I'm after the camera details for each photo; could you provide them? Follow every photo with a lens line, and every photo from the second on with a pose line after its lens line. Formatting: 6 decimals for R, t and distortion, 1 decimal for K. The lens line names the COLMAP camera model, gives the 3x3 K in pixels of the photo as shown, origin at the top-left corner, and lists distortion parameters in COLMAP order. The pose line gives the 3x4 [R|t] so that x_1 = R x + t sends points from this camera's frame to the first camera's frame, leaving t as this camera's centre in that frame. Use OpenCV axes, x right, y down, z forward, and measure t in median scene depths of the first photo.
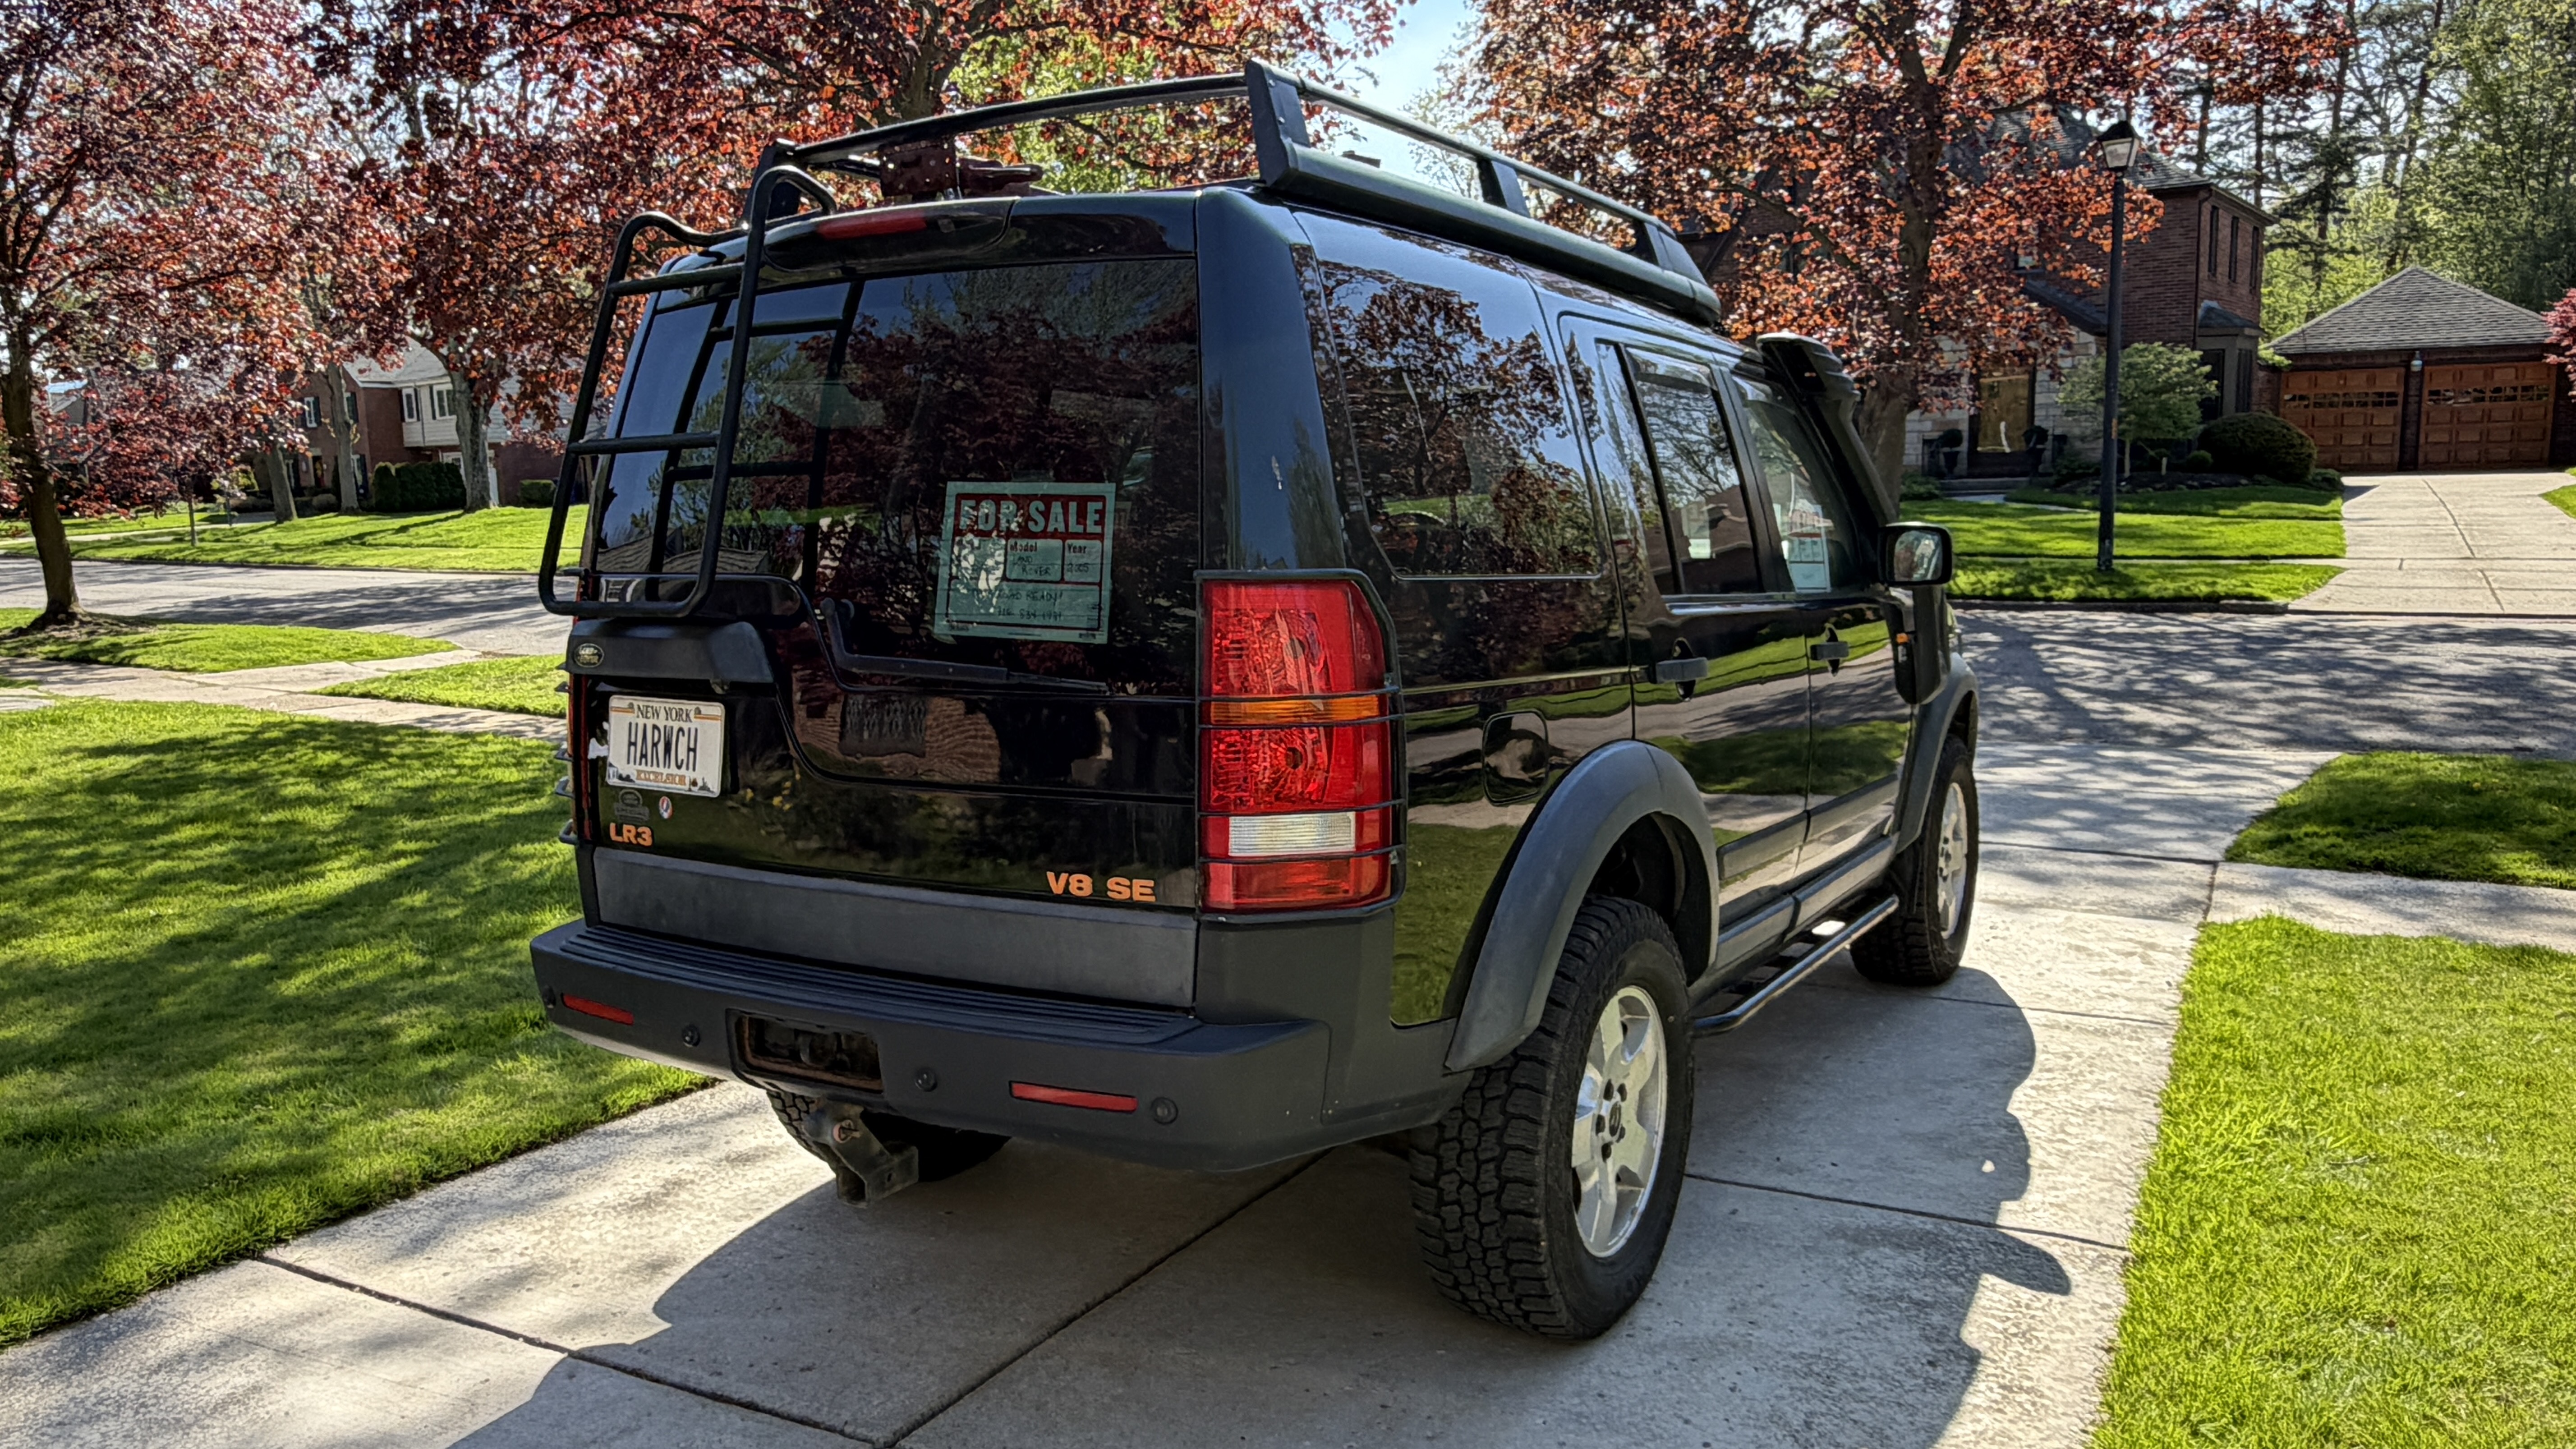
lens RADIAL K [[1903.1, 0, 1288.0], [0, 1903.1, 724.5], [0, 0, 1]] dist [0.008239, -0.009315]
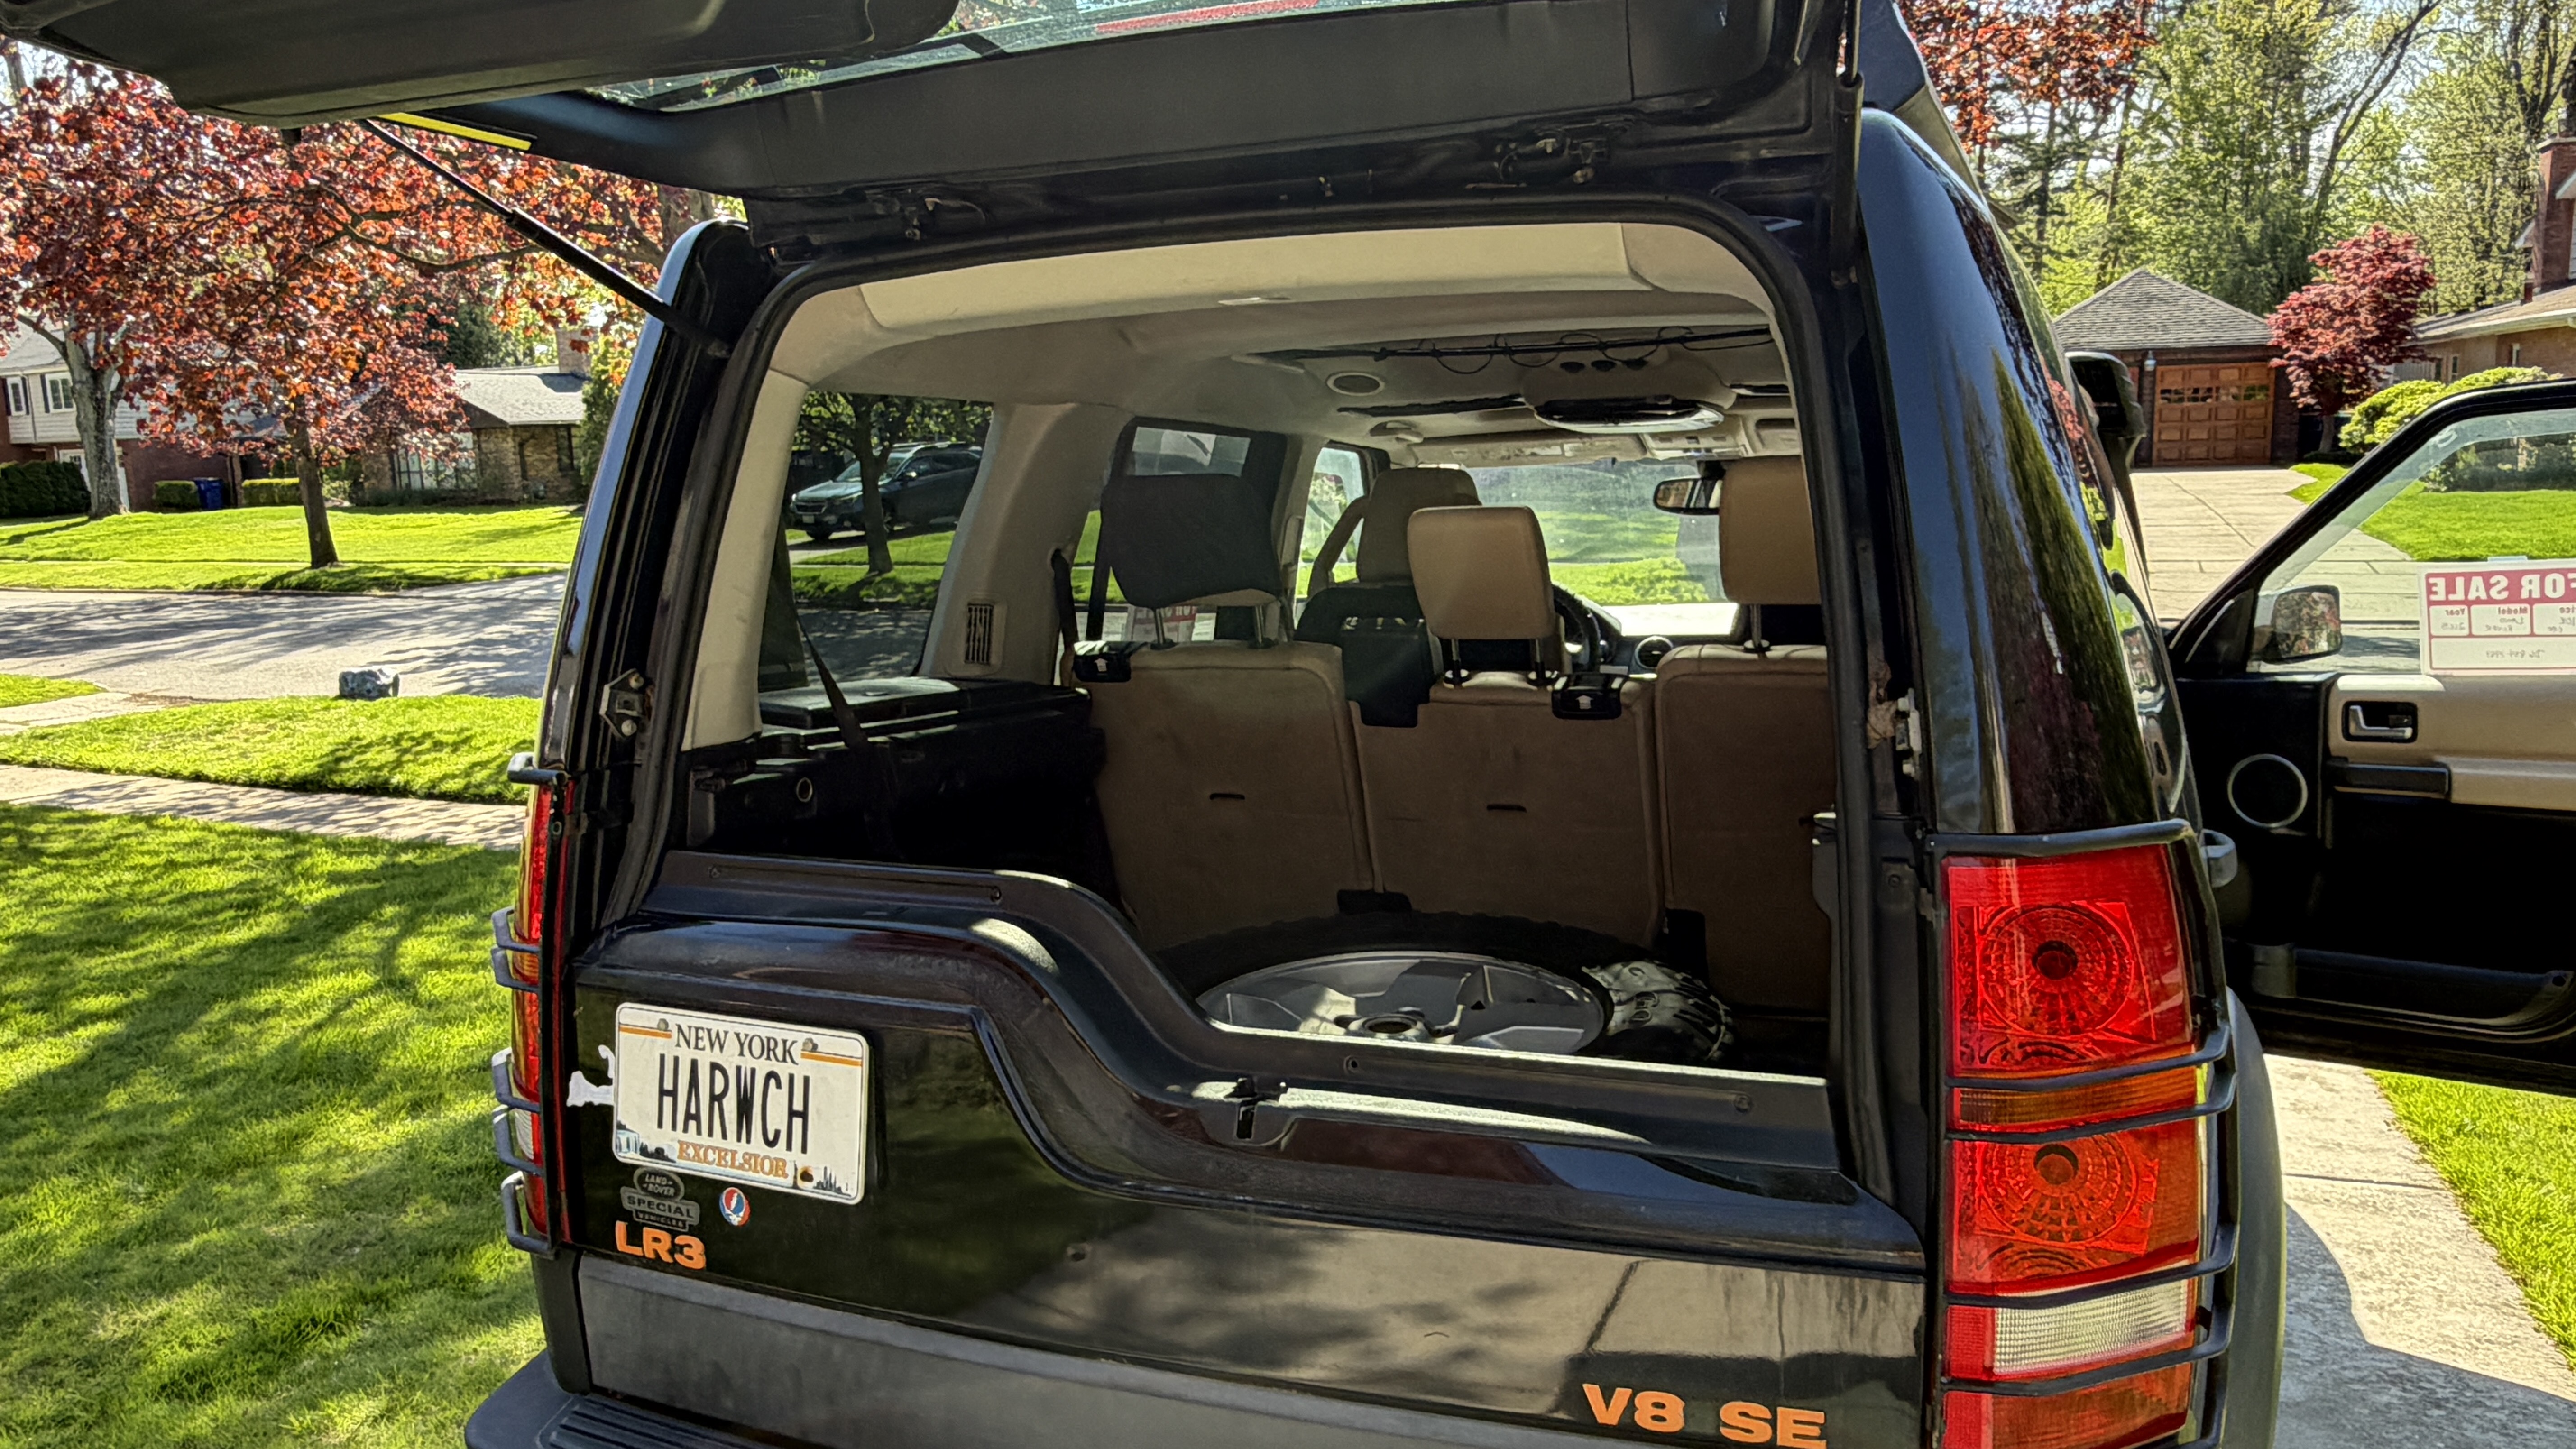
lens RADIAL K [[1923.4, 0, 1288.0], [0, 1923.4, 724.5], [0, 0, 1]] dist [0.003715, 0.001187]
pose [[0.988302, -0.022995, 0.150768, -0.095406], [0.022529, 0.999735, 0.004800, -0.037243], [-0.150839, -0.001347, 0.988557, 0.160209]]
